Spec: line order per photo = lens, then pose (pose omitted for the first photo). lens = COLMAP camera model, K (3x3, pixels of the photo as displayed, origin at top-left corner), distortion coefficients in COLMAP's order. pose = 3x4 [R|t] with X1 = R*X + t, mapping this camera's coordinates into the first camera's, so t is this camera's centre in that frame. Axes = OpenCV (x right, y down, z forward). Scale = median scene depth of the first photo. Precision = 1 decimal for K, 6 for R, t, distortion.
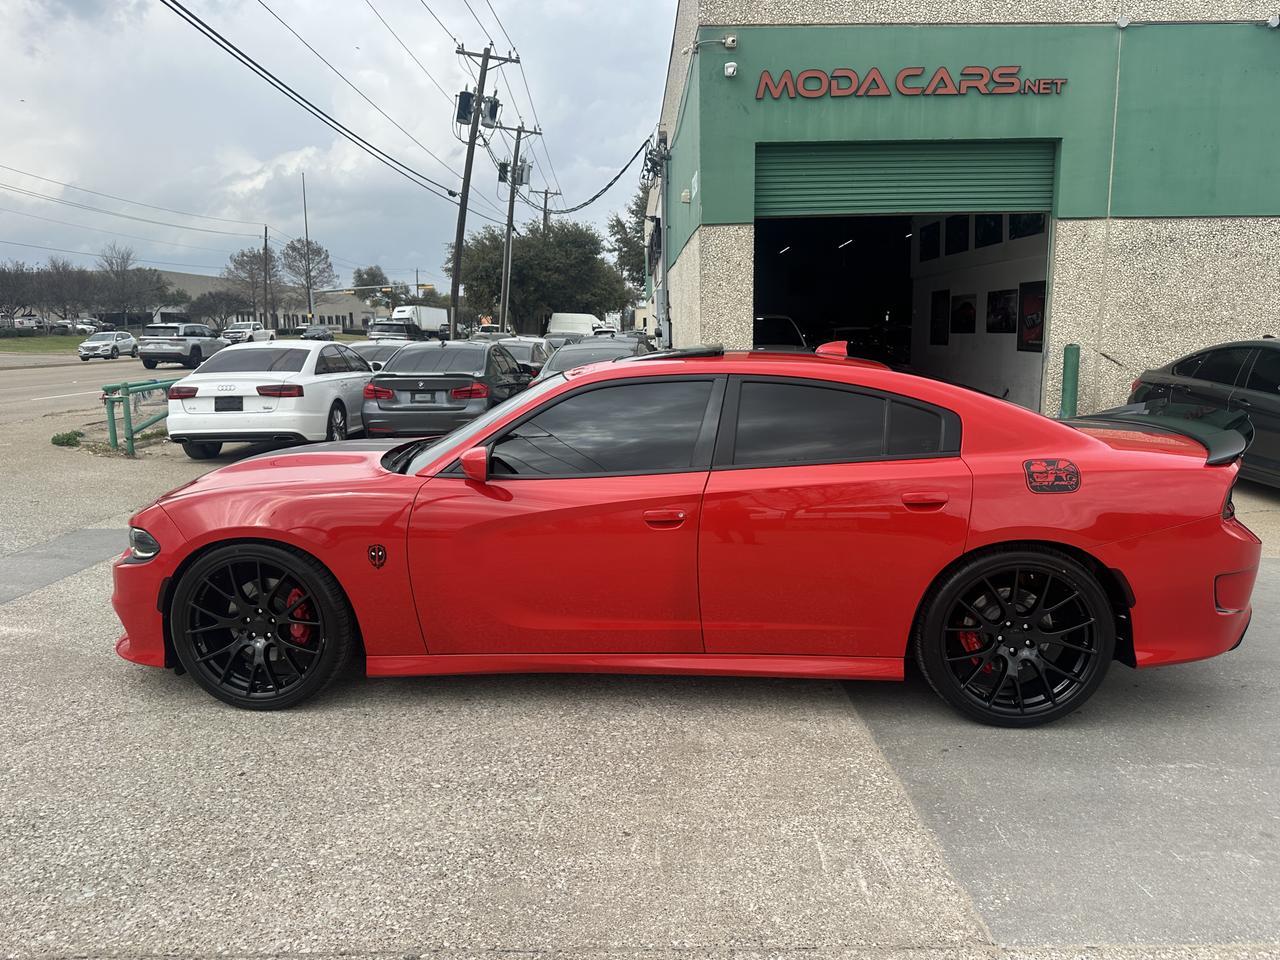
lens RADIAL K [[939.9, 0, 640.0], [0, 939.9, 480.0], [0, 0, 1]] dist [0.049992, -0.081195]
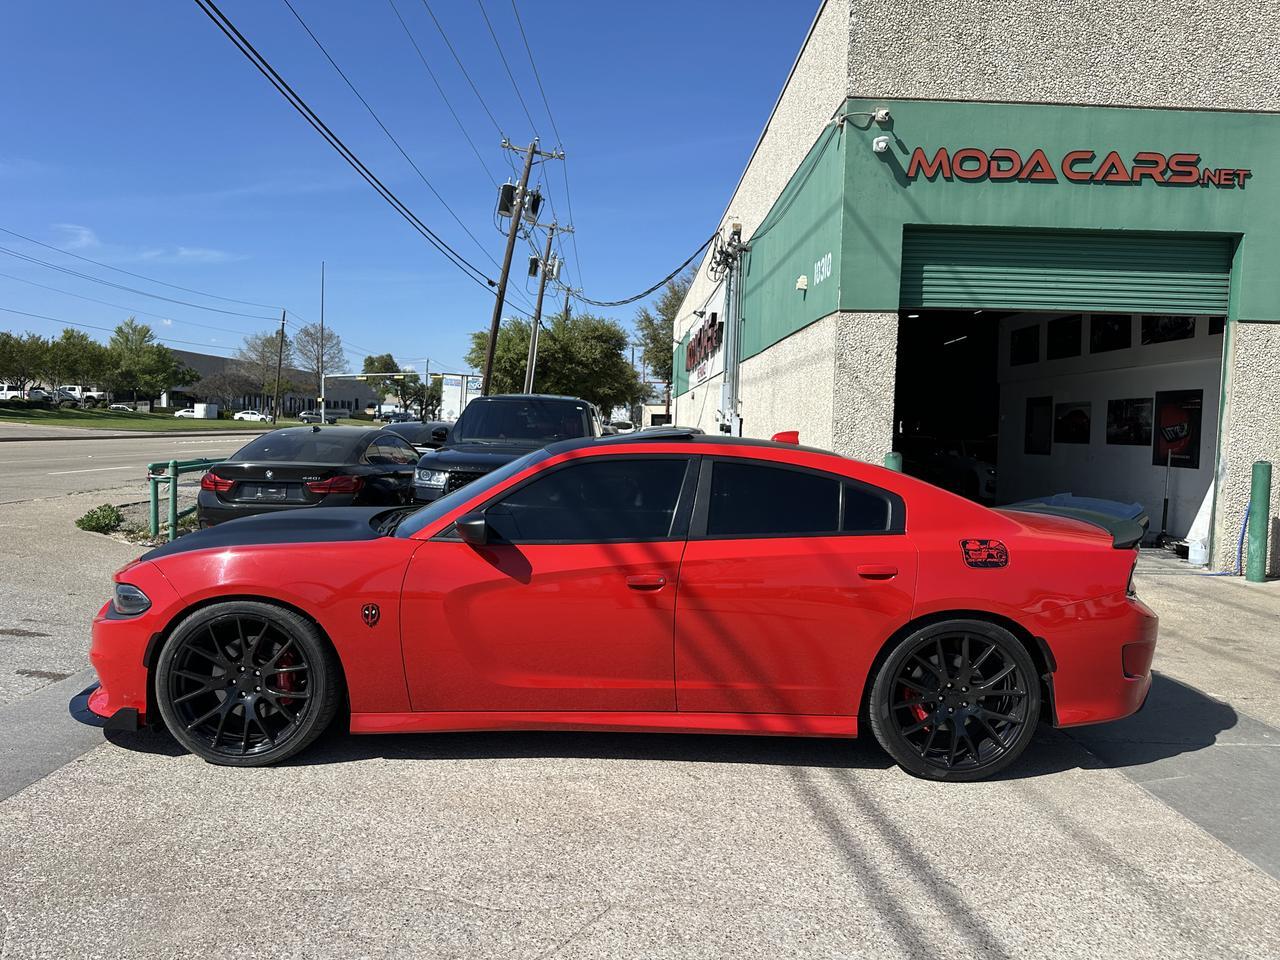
lens RADIAL K [[914.0, 0, 640.0], [0, 914.0, 480.0], [0, 0, 1]] dist [0.059359, -0.060341]
pose [[0.999061, 0.040263, 0.015975, -0.089531], [-0.038466, 0.994221, -0.100222, -0.011346], [-0.019918, 0.099514, 0.994837, 0.103804]]
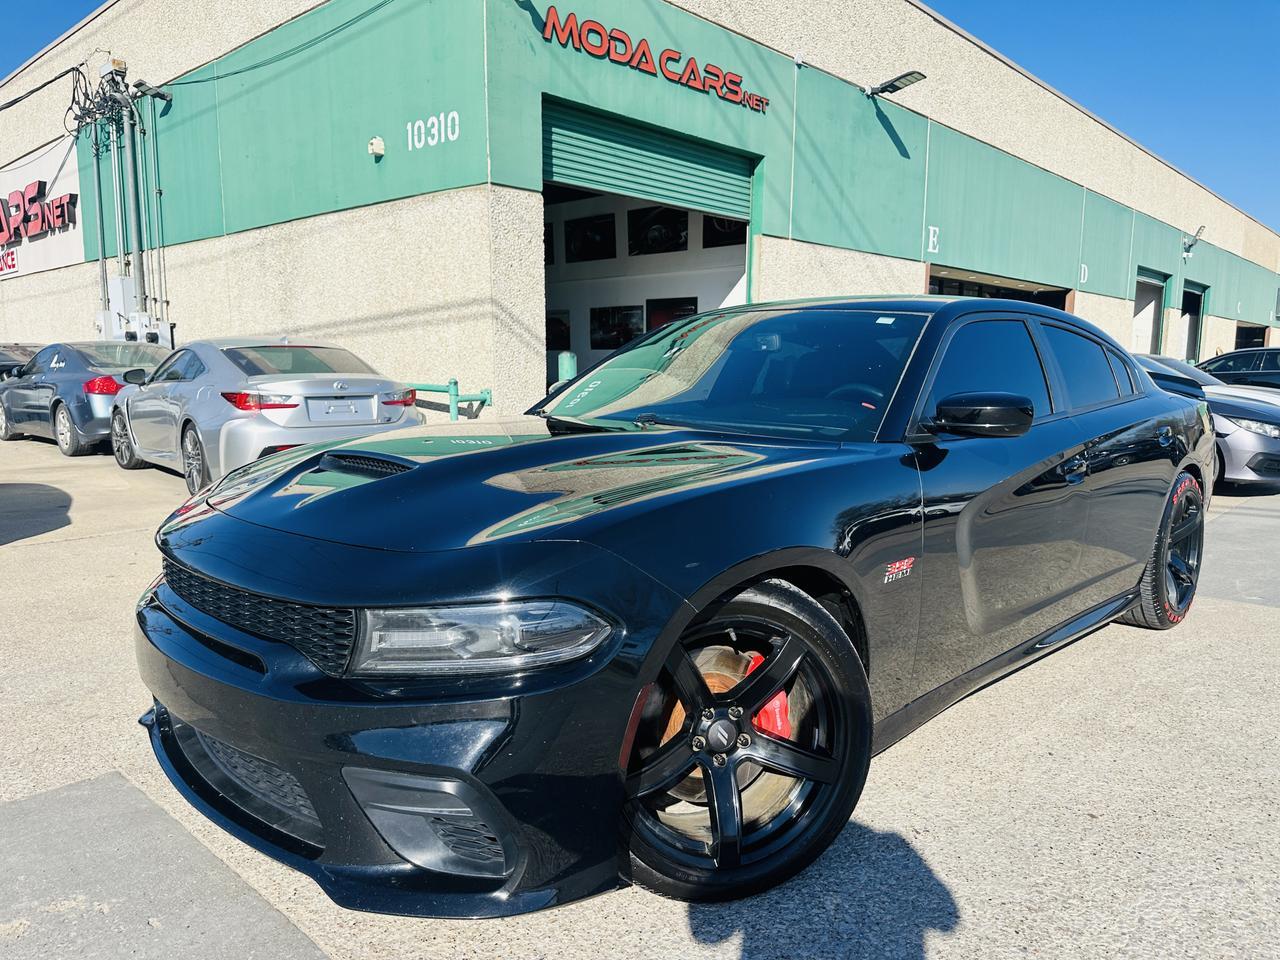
lens RADIAL K [[939.9, 0, 600.1], [0, 939.9, 477.0], [0, 0, 1]] dist [0.062000, -0.066515]
pose [[0.700500, -0.060257, 0.711104, -0.291342], [0.093320, 0.995607, -0.007563, -0.014313], [-0.707524, 0.071658, 0.703047, 0.283924]]
